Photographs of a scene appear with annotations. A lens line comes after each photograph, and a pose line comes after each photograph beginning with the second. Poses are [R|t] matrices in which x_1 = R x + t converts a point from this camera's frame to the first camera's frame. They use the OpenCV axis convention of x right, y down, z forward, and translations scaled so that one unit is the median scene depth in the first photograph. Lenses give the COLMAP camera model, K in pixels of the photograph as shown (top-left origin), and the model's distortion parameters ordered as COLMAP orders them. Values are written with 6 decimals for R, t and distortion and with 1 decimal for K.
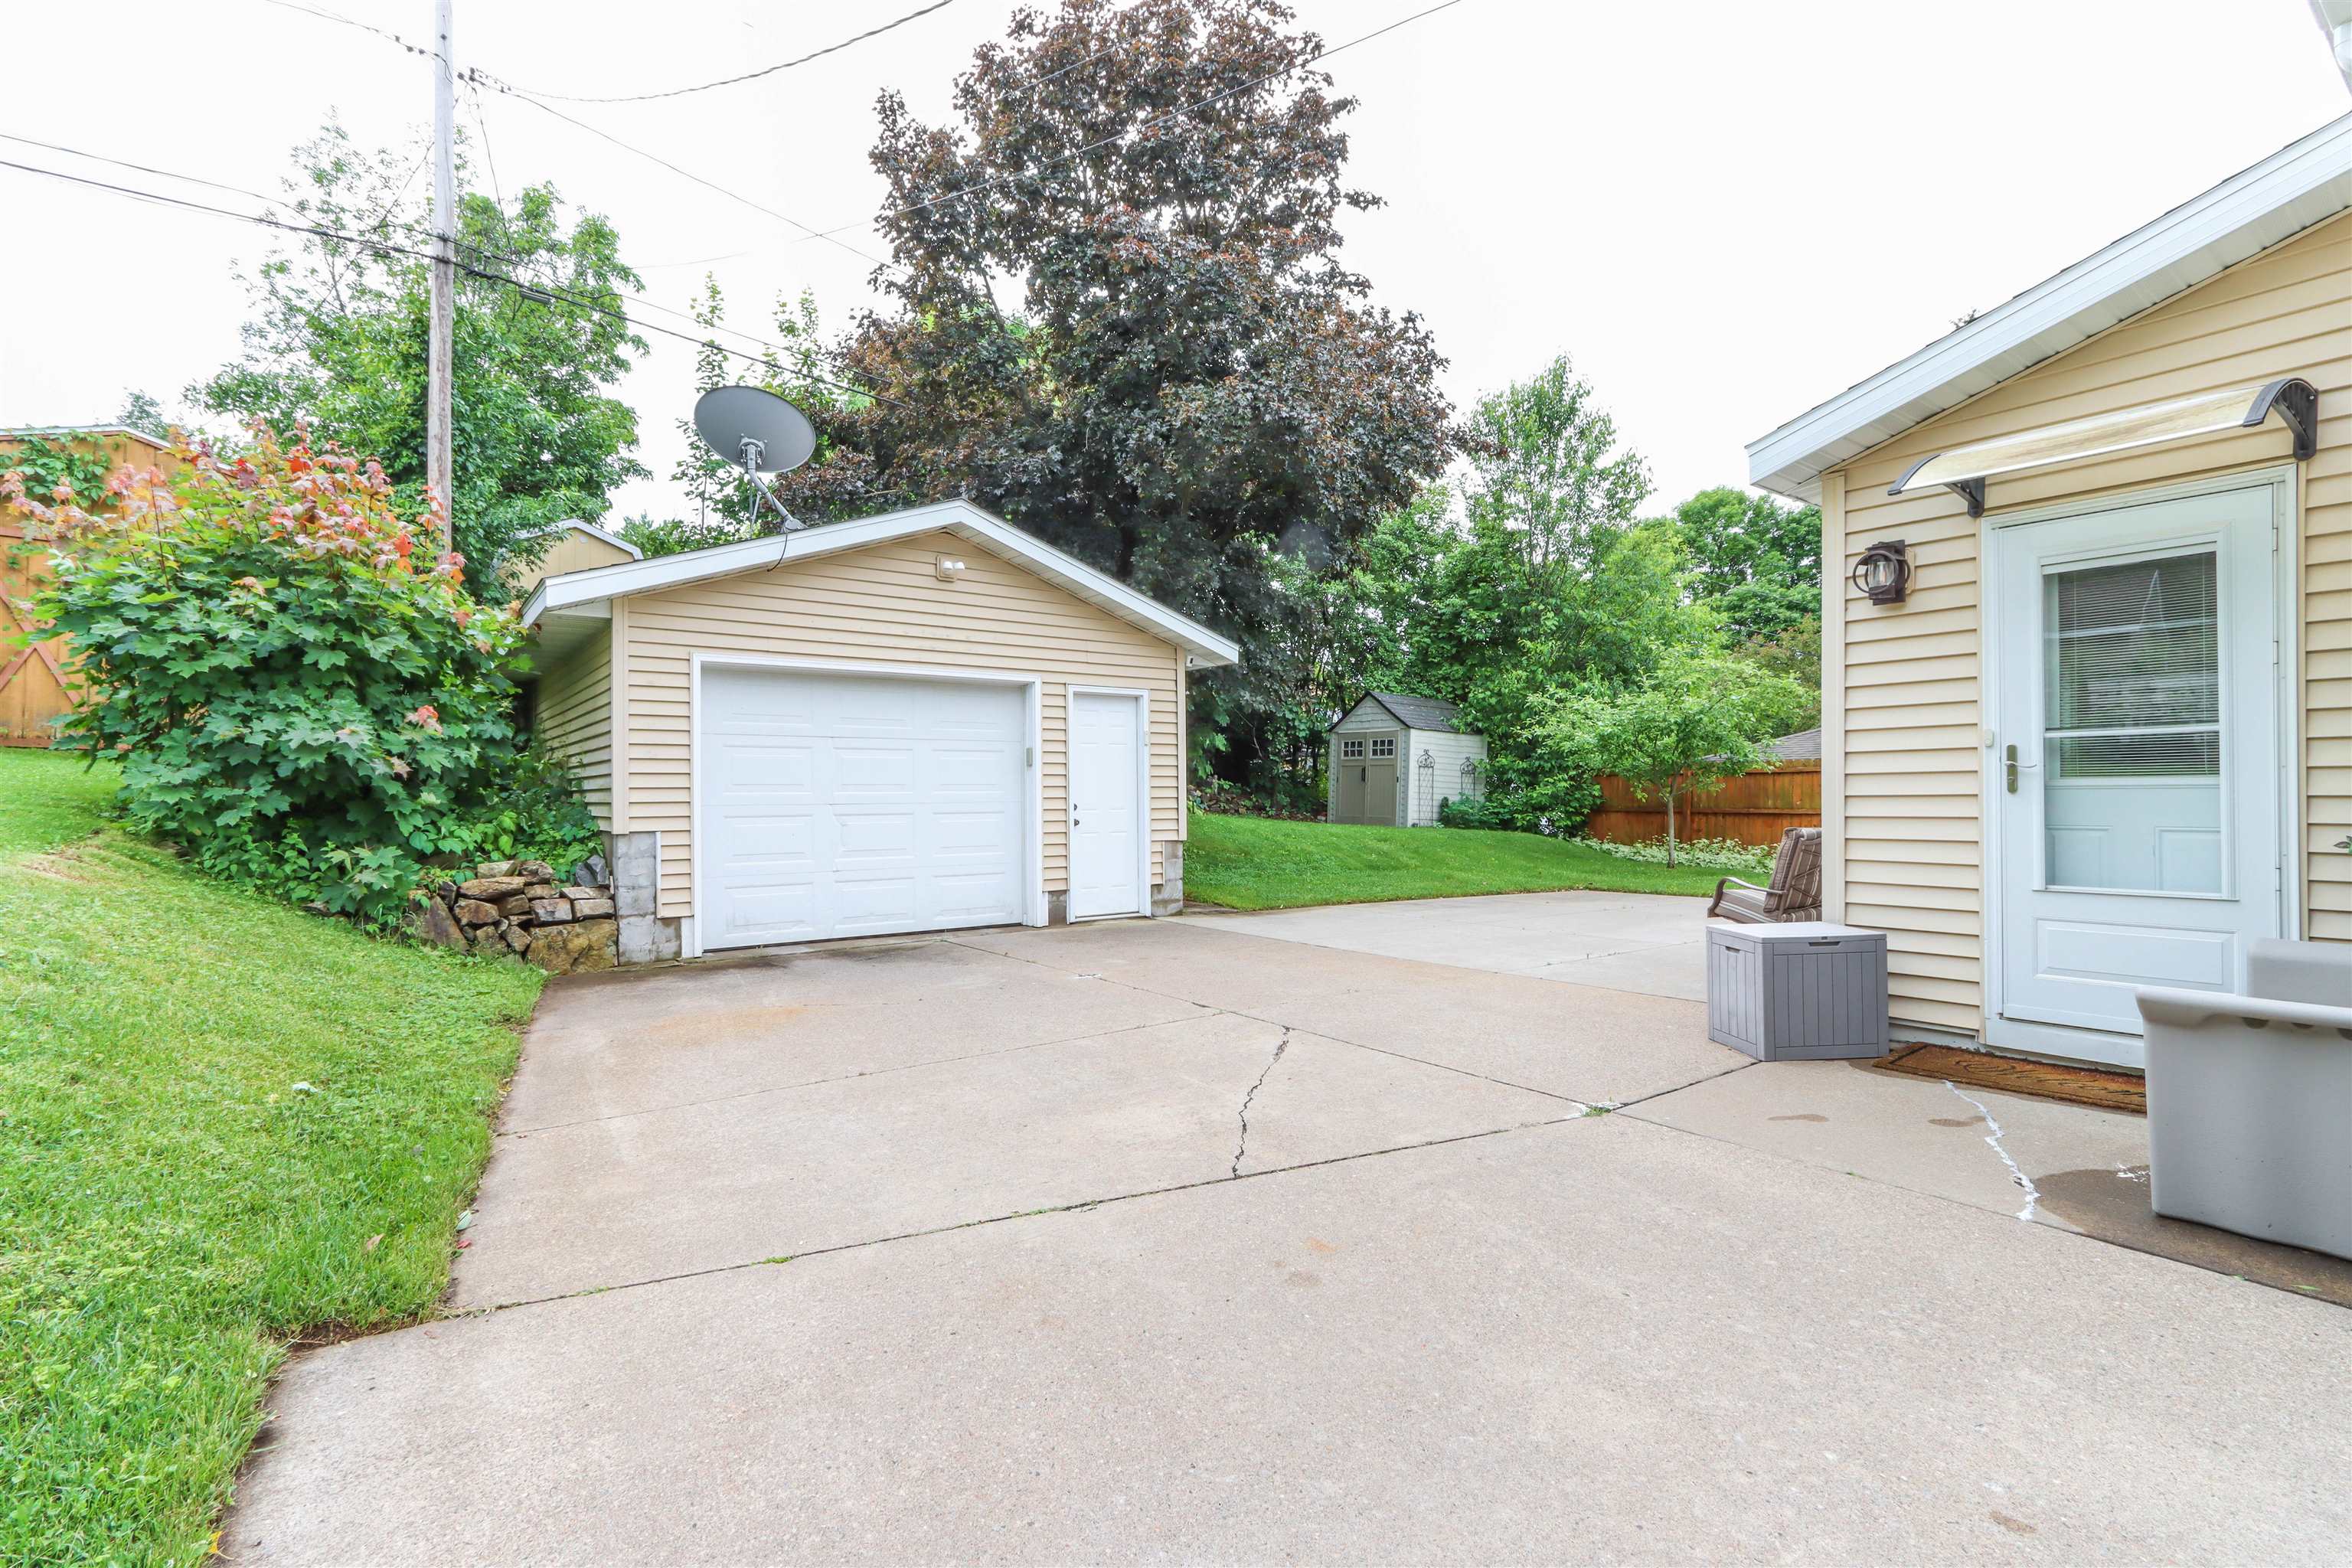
lens RADIAL K [[1078.4, 0, 1162.8], [0, 1078.4, 791.7], [0, 0, 1]] dist [0.001632, 0.001973]
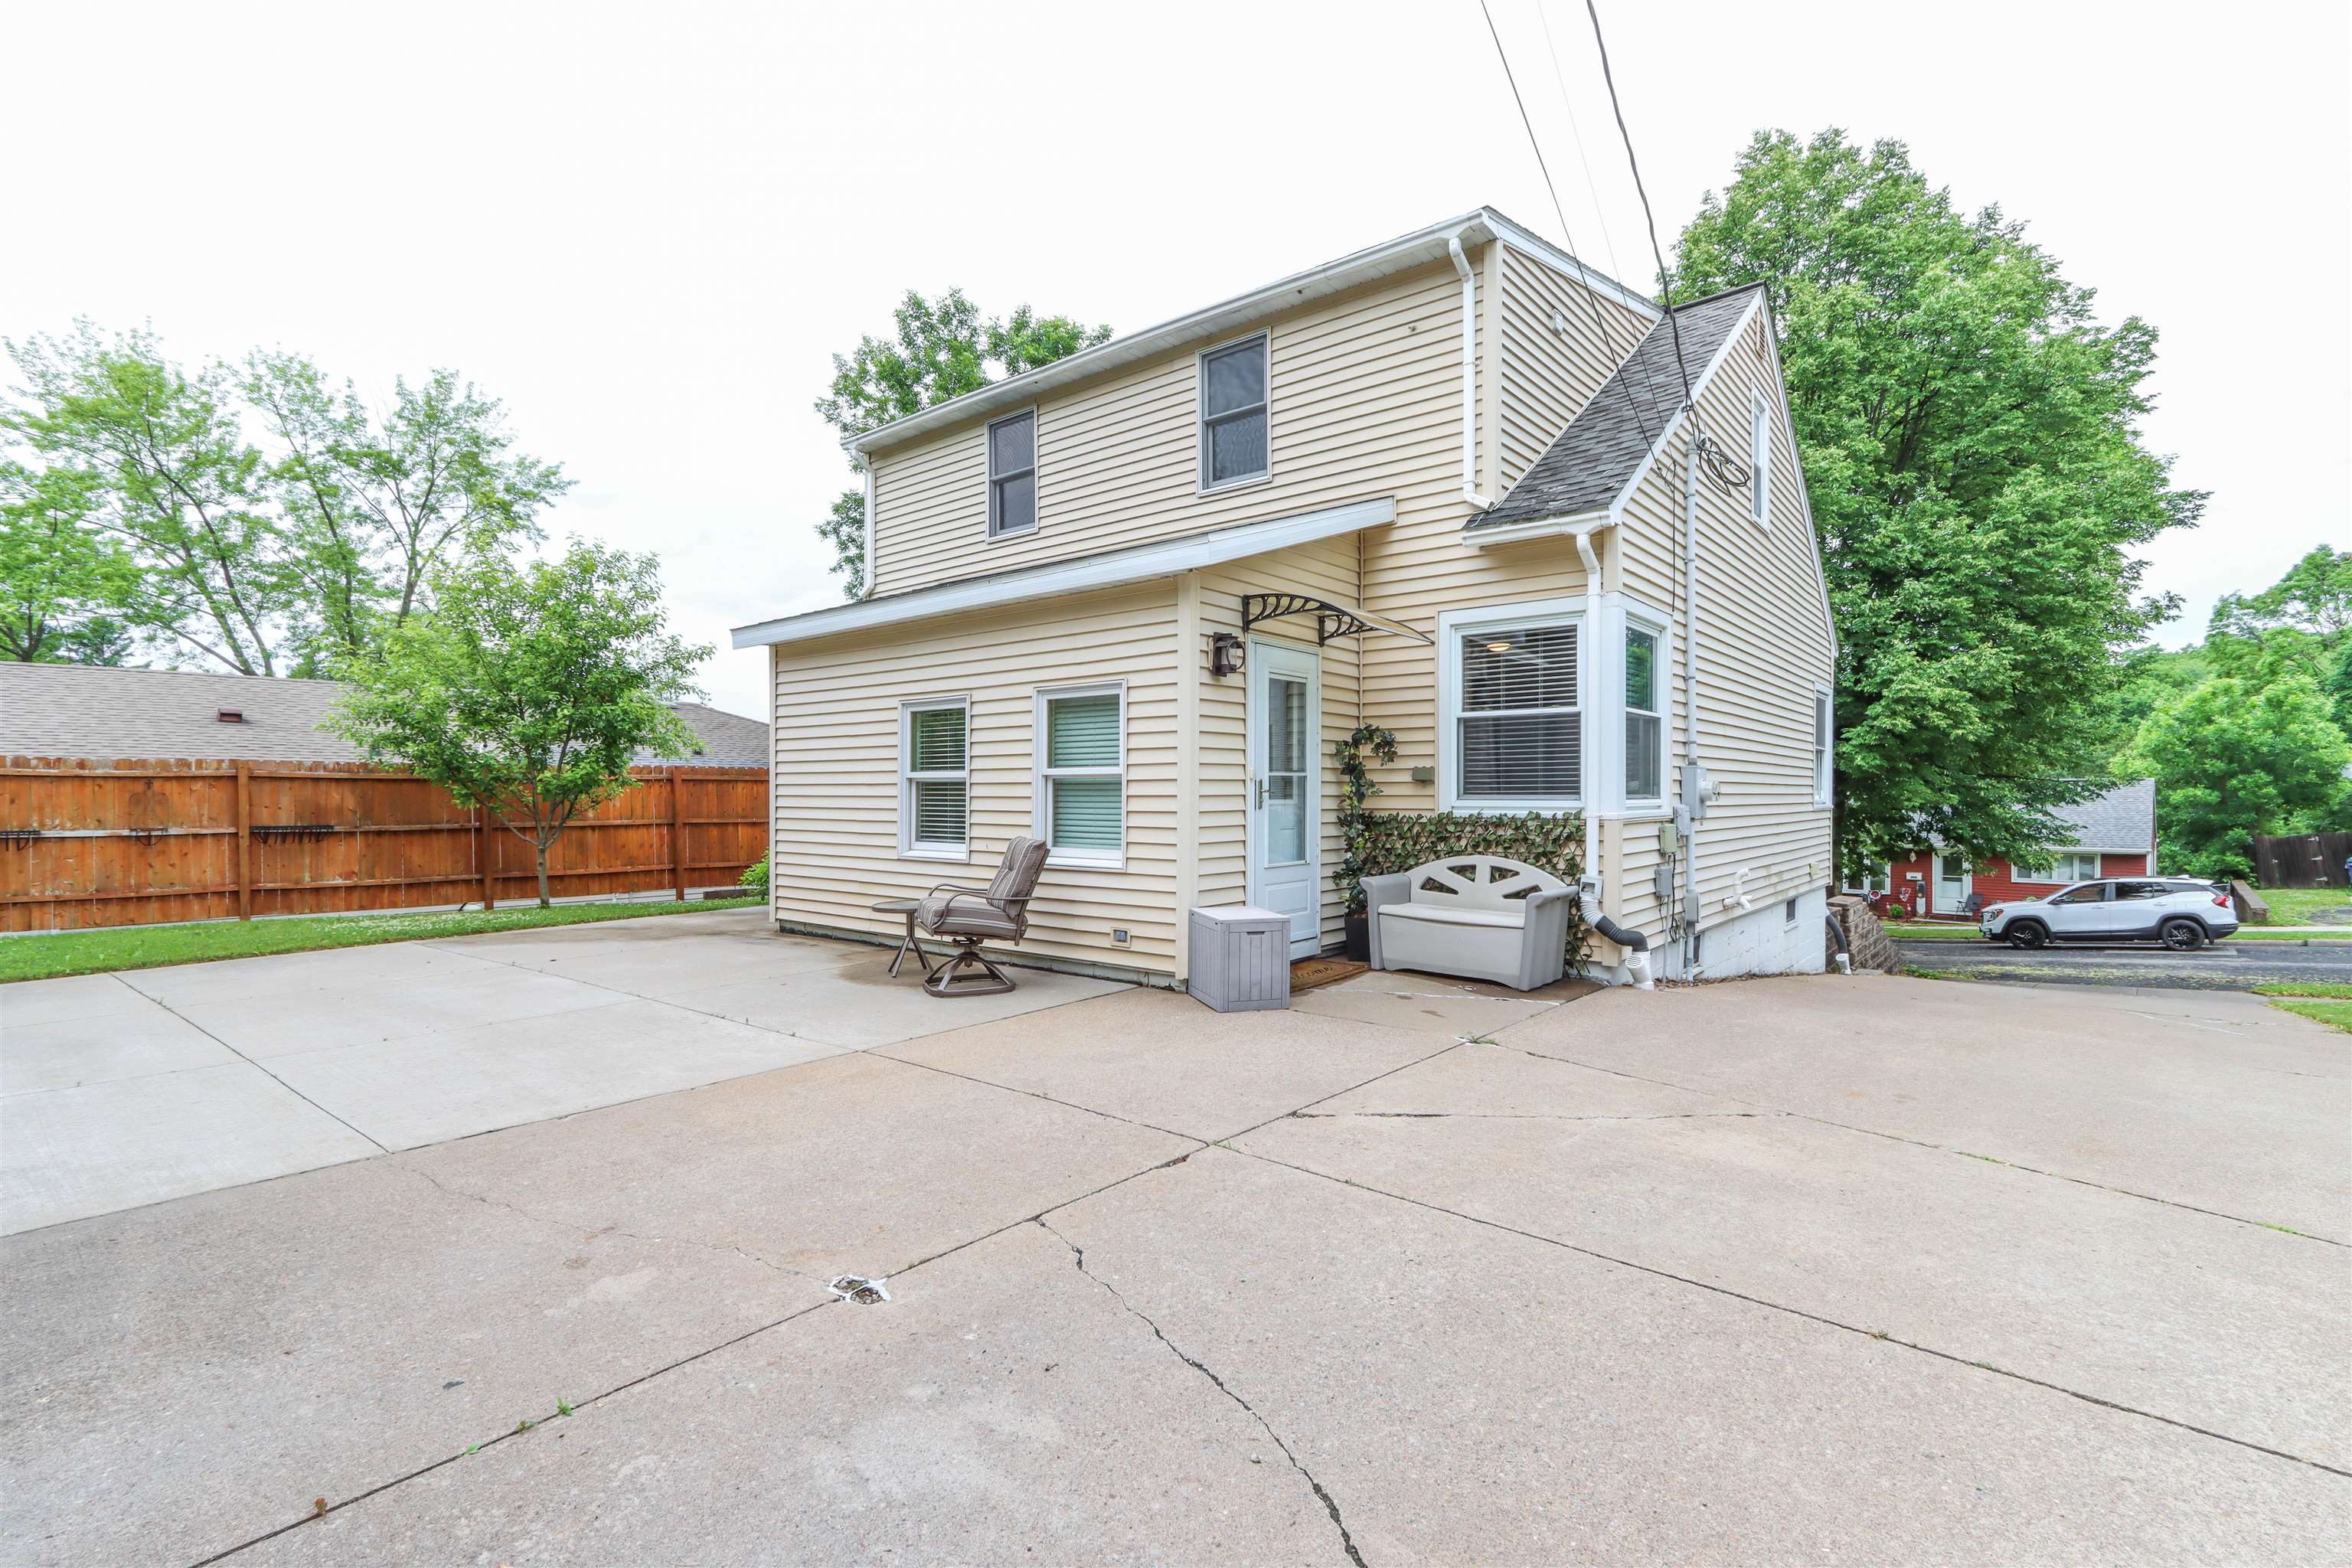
lens RADIAL K [[1078.4, 0, 1172.1], [0, 1078.4, 795.8], [0, 0, 1]] dist [0.001632, 0.001973]
pose [[-0.251211, 0.004204, 0.967923, -0.193766], [-0.000158, 0.999990, -0.004384, -0.002791], [-0.967932, -0.001254, -0.251208, 0.399467]]
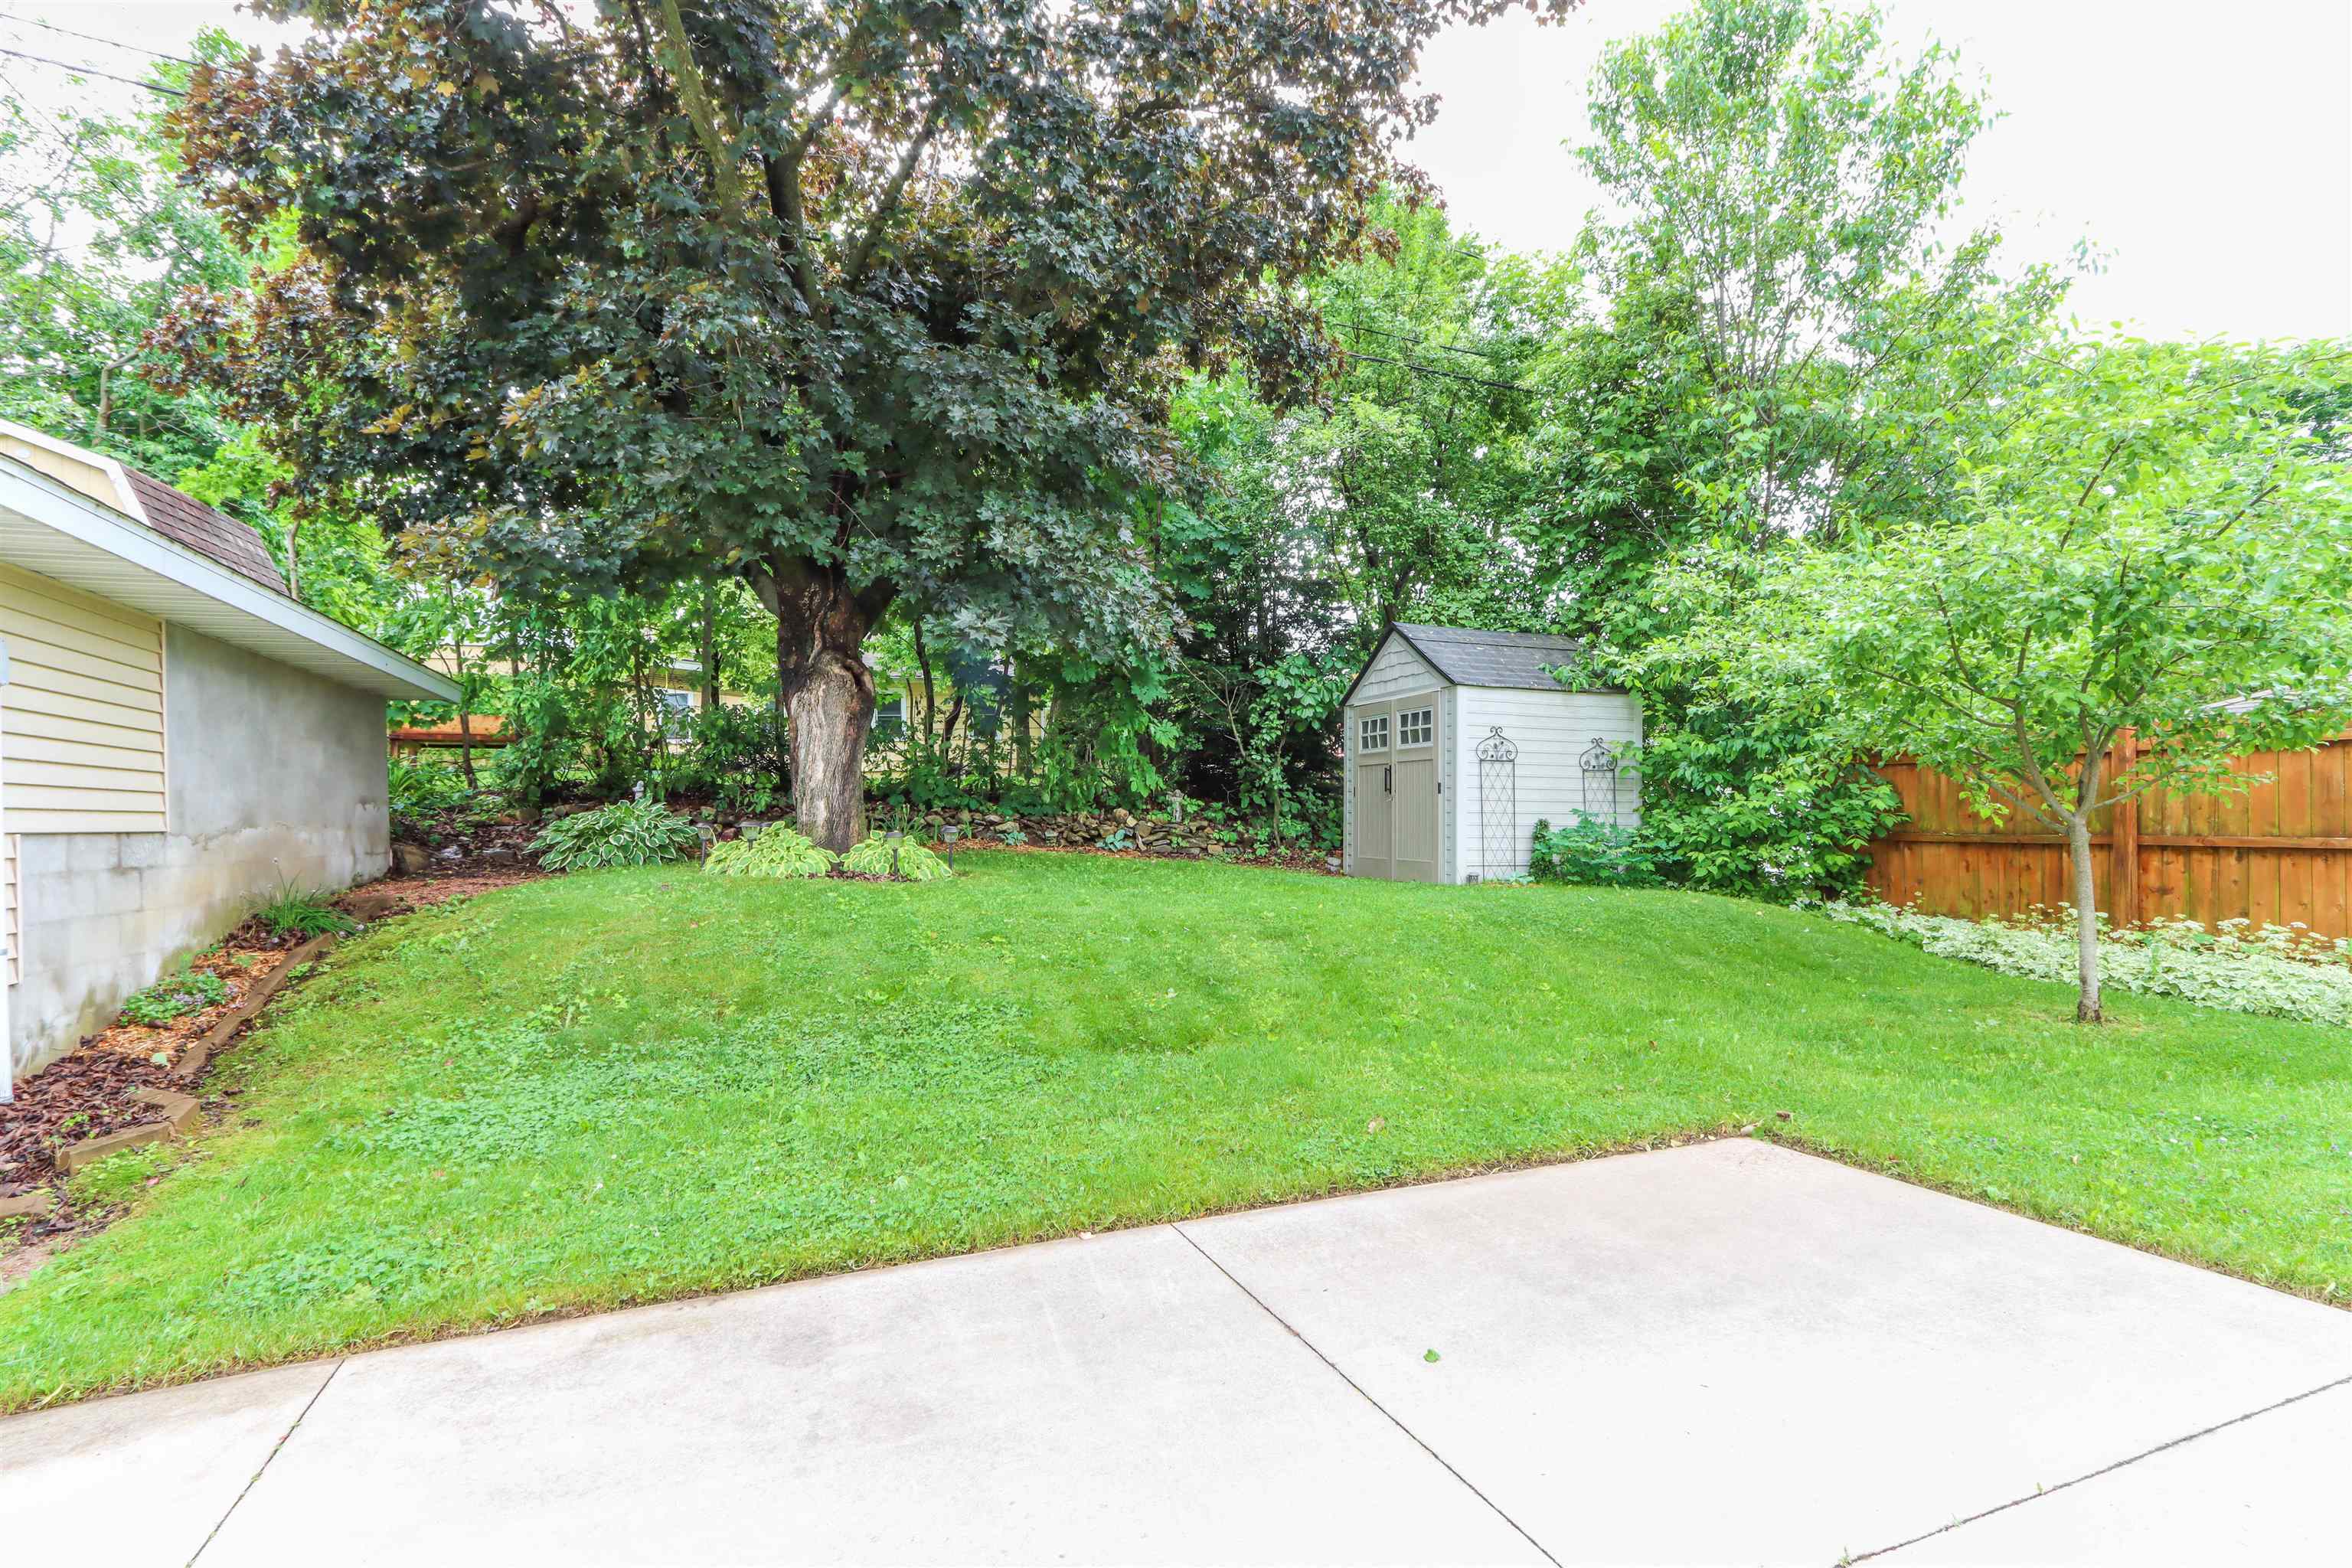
lens RADIAL K [[1078.4, 0, 1166.9], [0, 1078.4, 783.4], [0, 0, 1]] dist [0.001632, 0.001973]
pose [[0.966320, -0.035426, -0.254893, 0.254958], [0.029828, 0.999222, -0.025798, -0.004750], [0.255608, 0.017326, 0.966625, 0.543829]]
